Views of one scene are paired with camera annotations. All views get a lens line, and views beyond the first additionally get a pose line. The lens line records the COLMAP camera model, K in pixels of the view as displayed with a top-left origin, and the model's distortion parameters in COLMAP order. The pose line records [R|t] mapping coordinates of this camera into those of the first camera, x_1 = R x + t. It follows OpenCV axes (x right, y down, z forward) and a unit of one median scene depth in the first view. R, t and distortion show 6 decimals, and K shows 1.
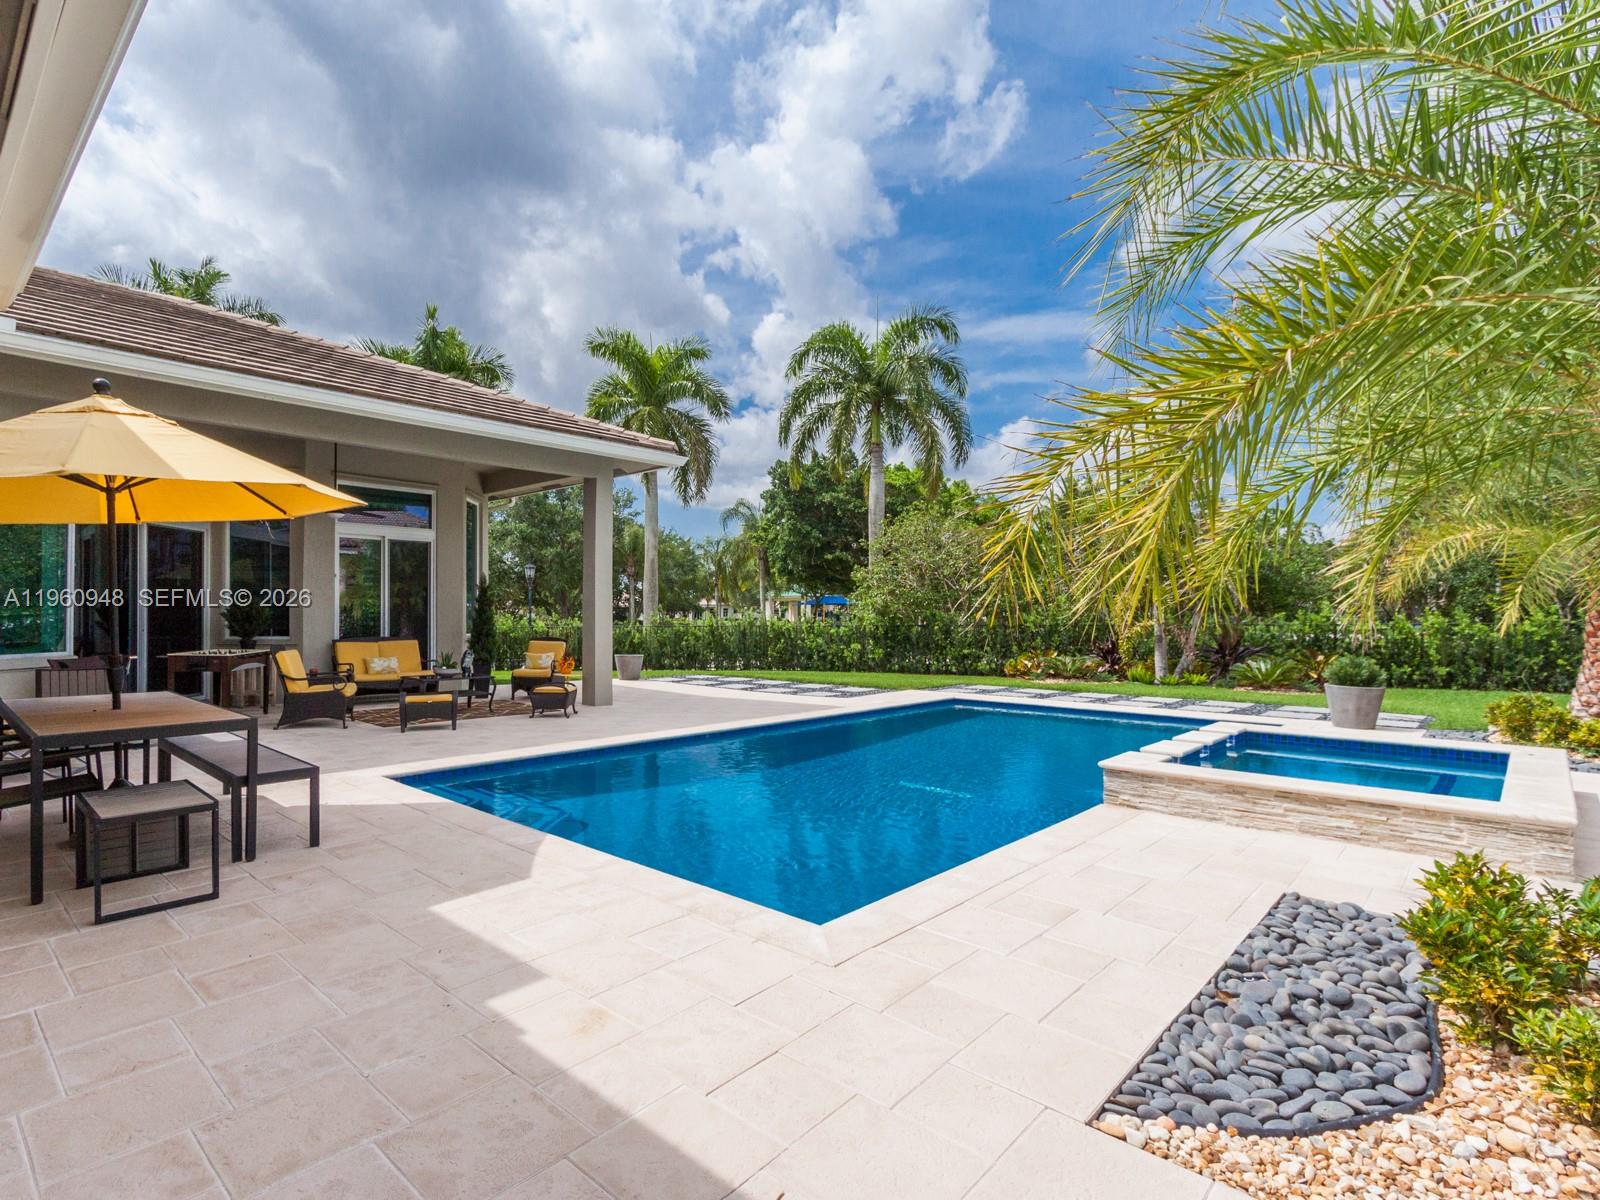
lens RADIAL K [[808.2, 0, 757.7], [0, 808.2, 602.5], [0, 0, 1]] dist [0.002236, -0.000006]
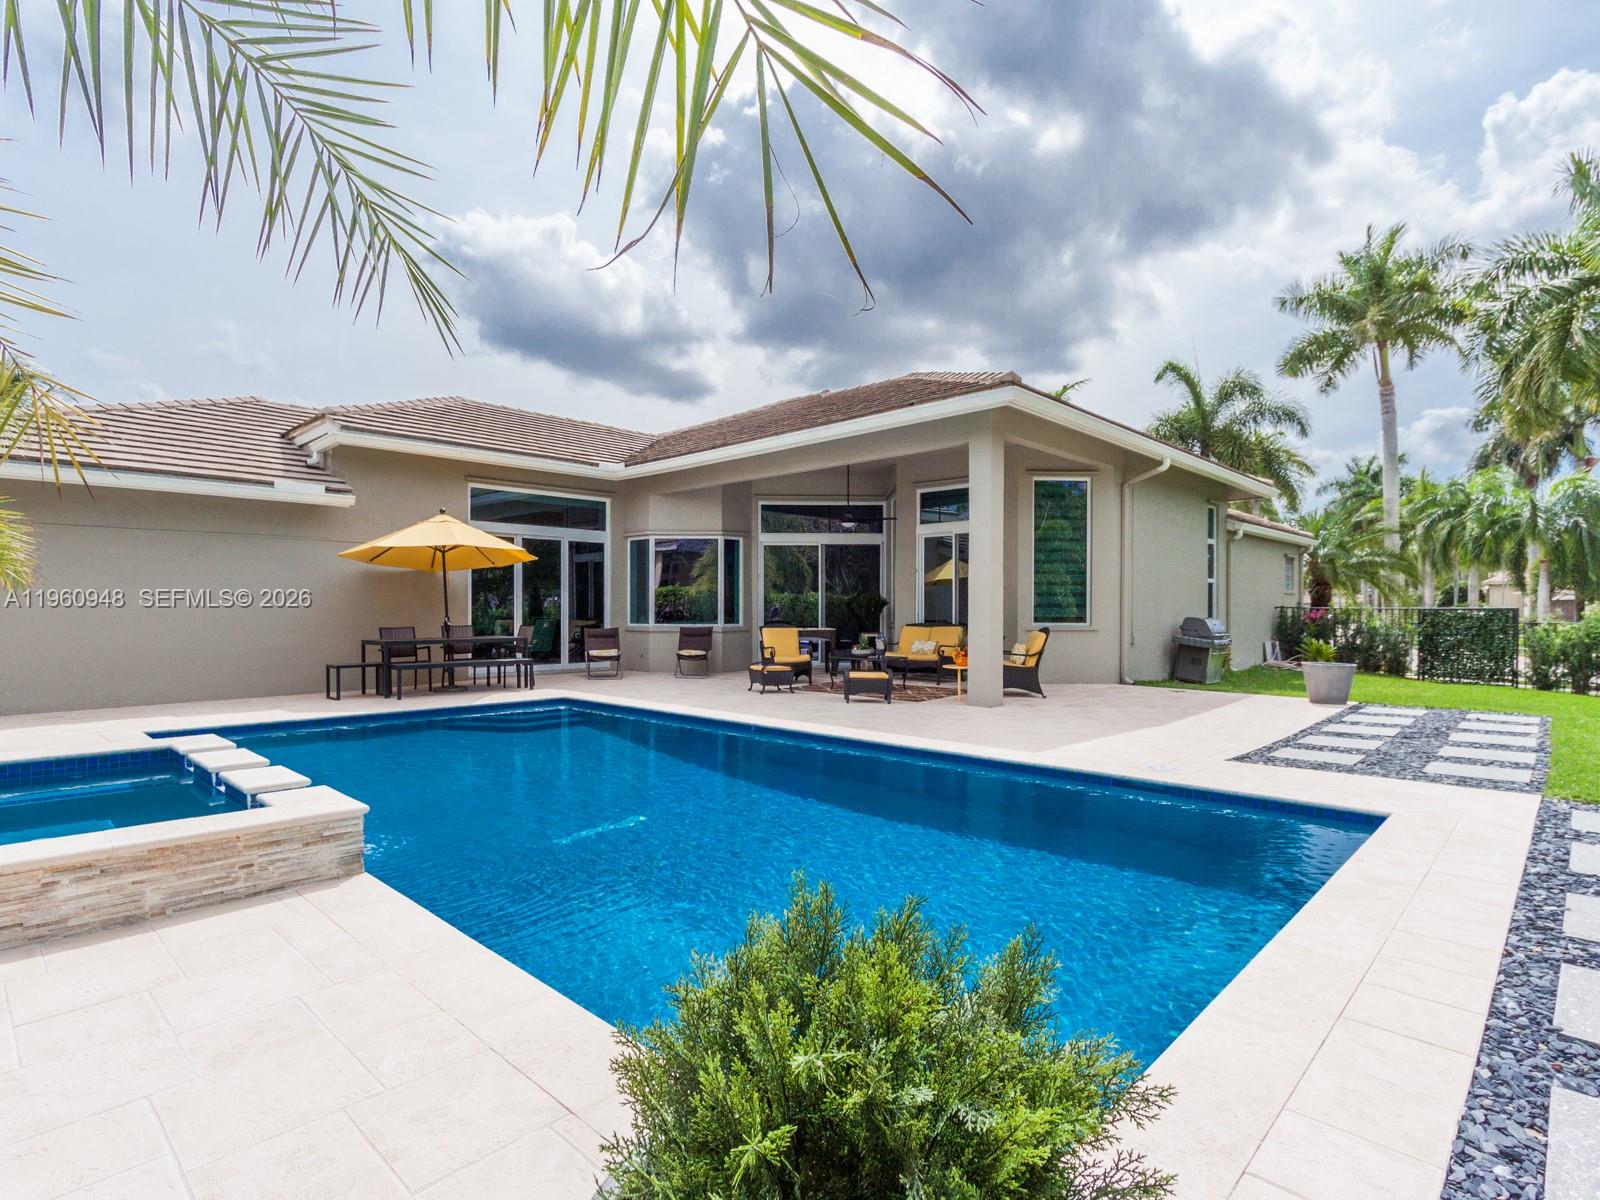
lens RADIAL K [[827.3, 0, 800.0], [0, 827.3, 600.0], [0, 0, 1]] dist [0.006043, 0.001181]
pose [[-0.019864, -0.017733, -0.999645, 0.672285], [0.015401, 0.999719, -0.018041, 0.028813], [0.999684, -0.015753, -0.019585, 0.822104]]
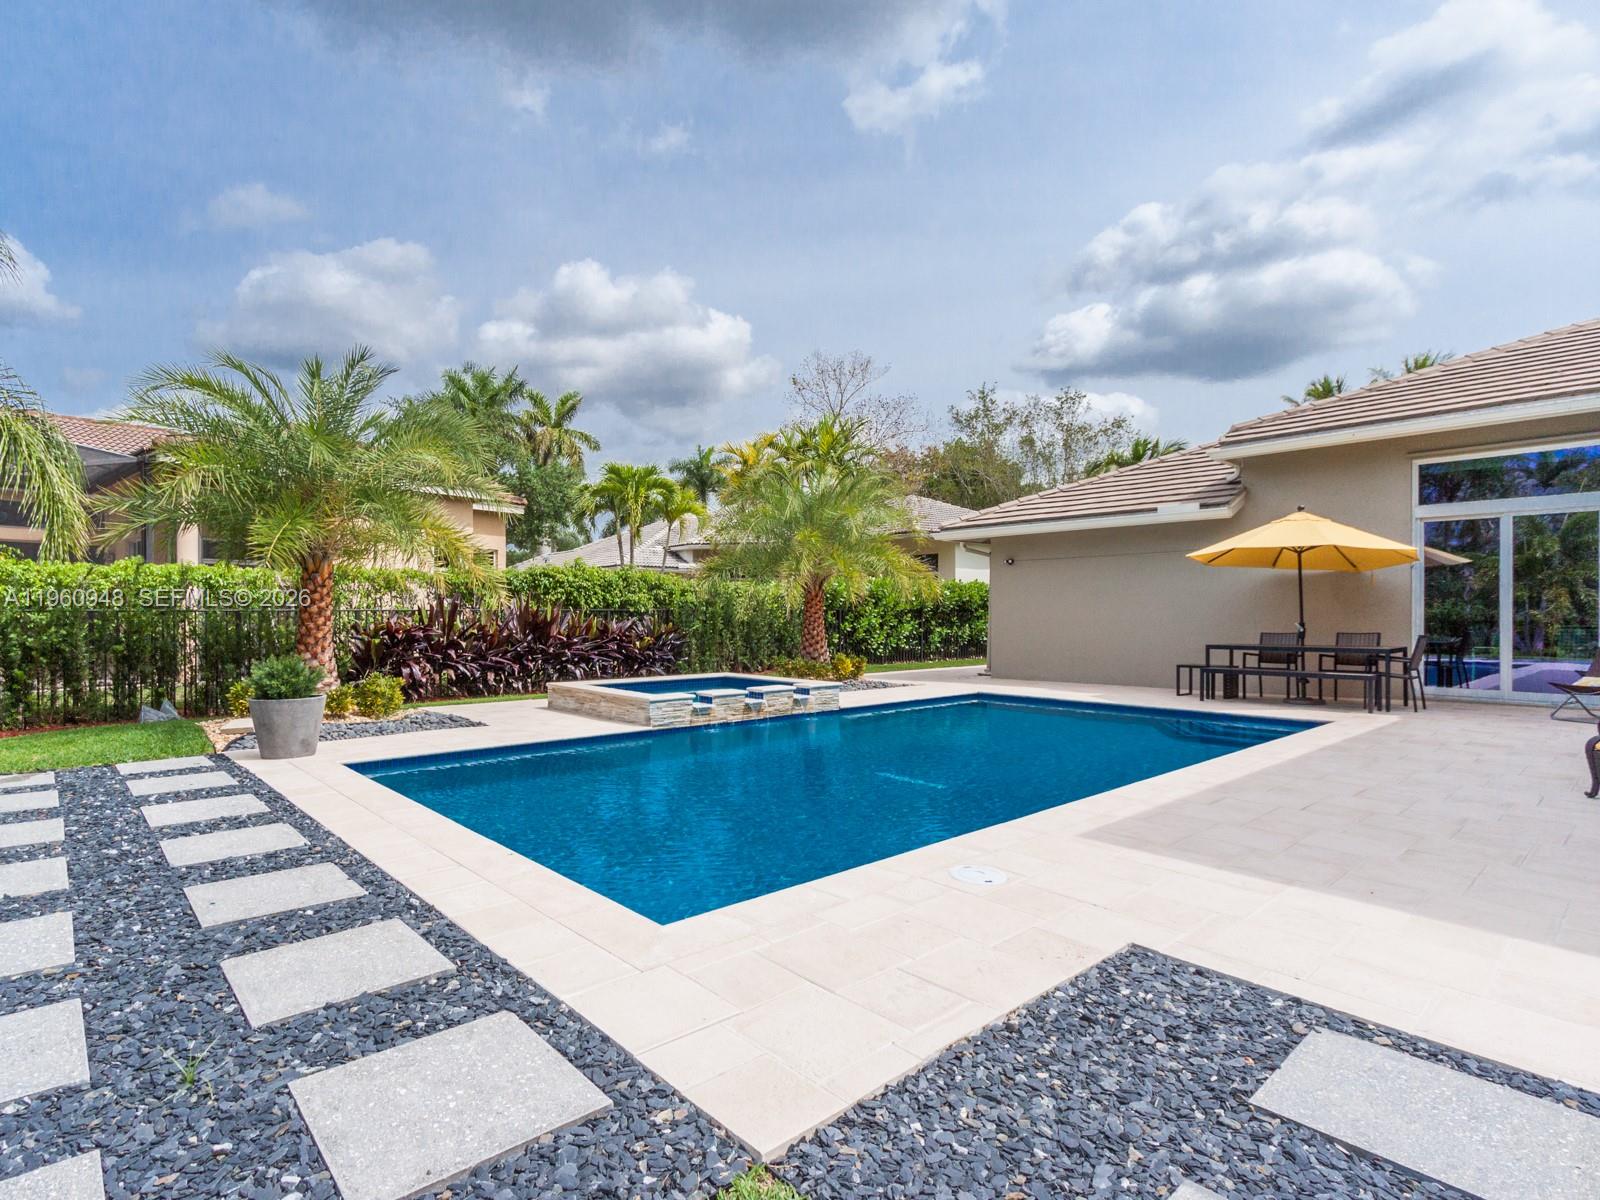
lens RADIAL K [[808.2, 0, 757.7], [0, 808.2, 602.5], [0, 0, 1]] dist [0.002236, -0.000006]
pose [[-0.996259, -0.002850, 0.086365, 0.212221], [-0.005310, 0.999586, -0.028265, 0.030537], [-0.086249, -0.028618, -0.995863, 1.314125]]
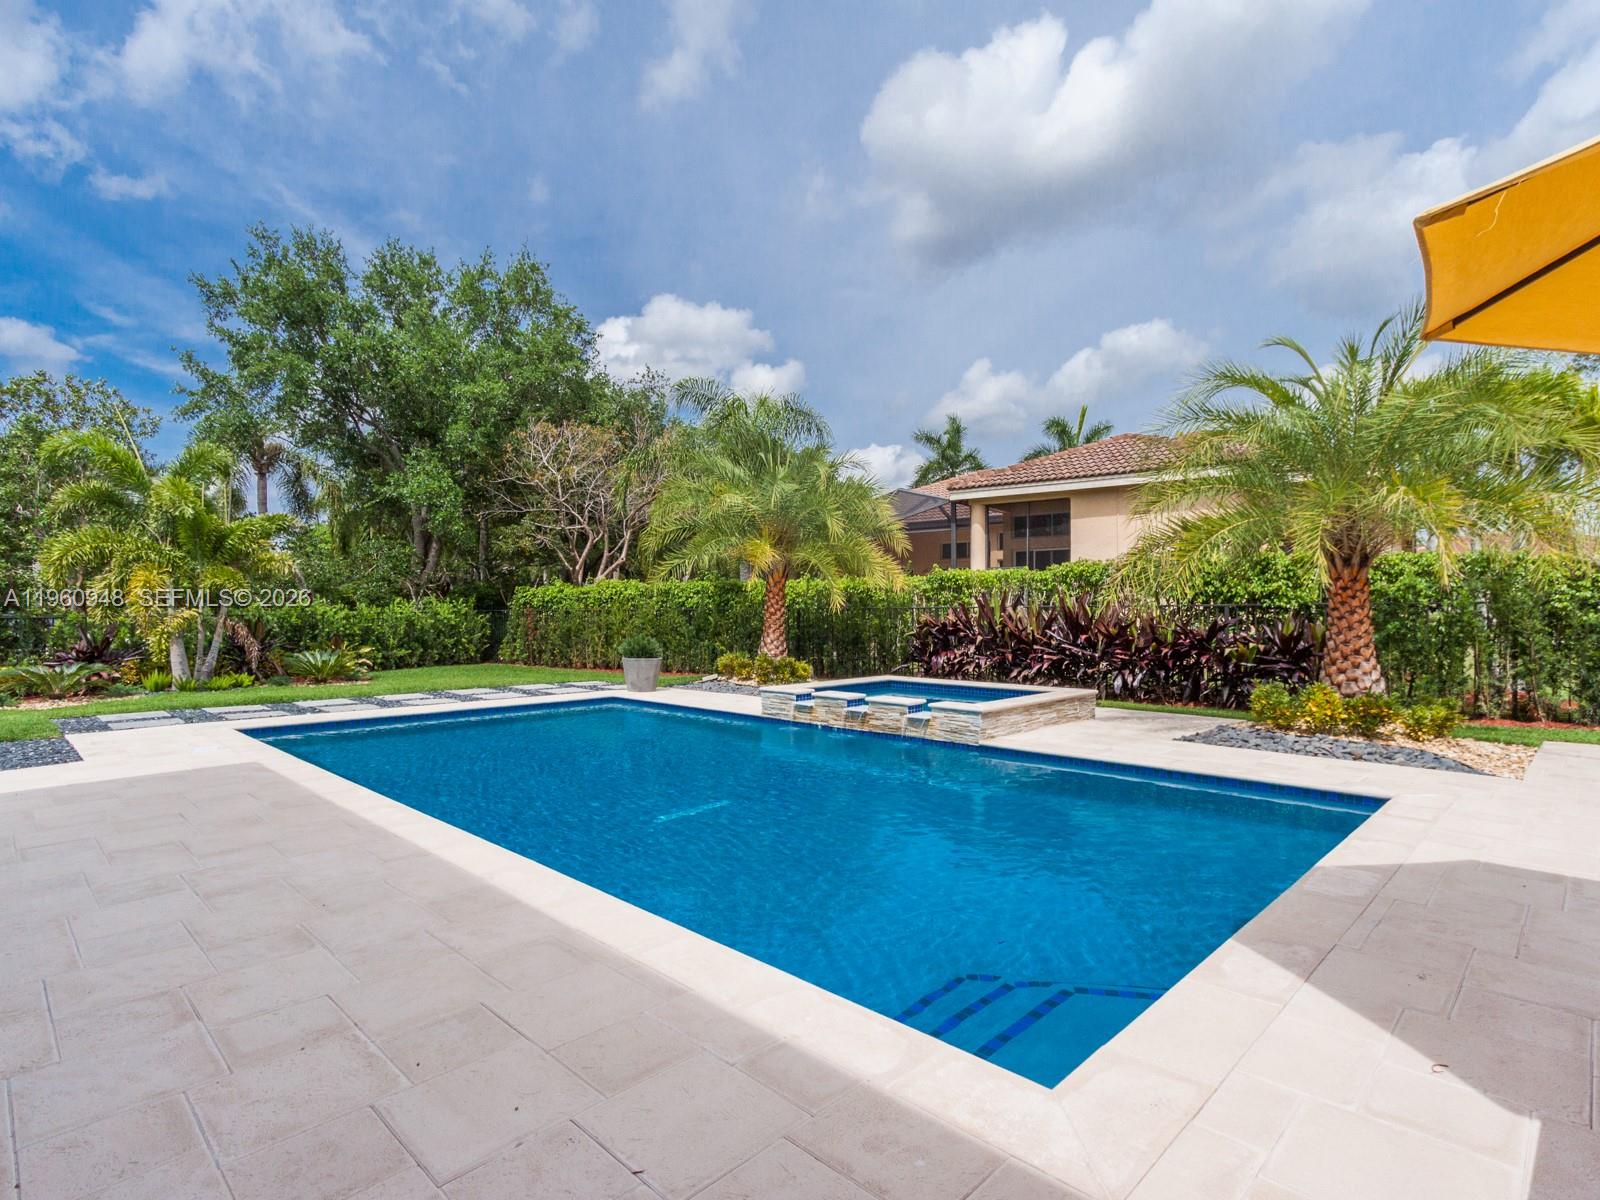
lens RADIAL K [[822.2, 0, 772.8], [0, 822.2, 609.4], [0, 0, 1]] dist [0.003396, 0.000267]
pose [[0.041105, -0.000723, 0.999155, -0.417589], [-0.013908, 0.999902, 0.001296, 0.018452], [-0.999058, -0.013949, 0.041091, 0.584210]]
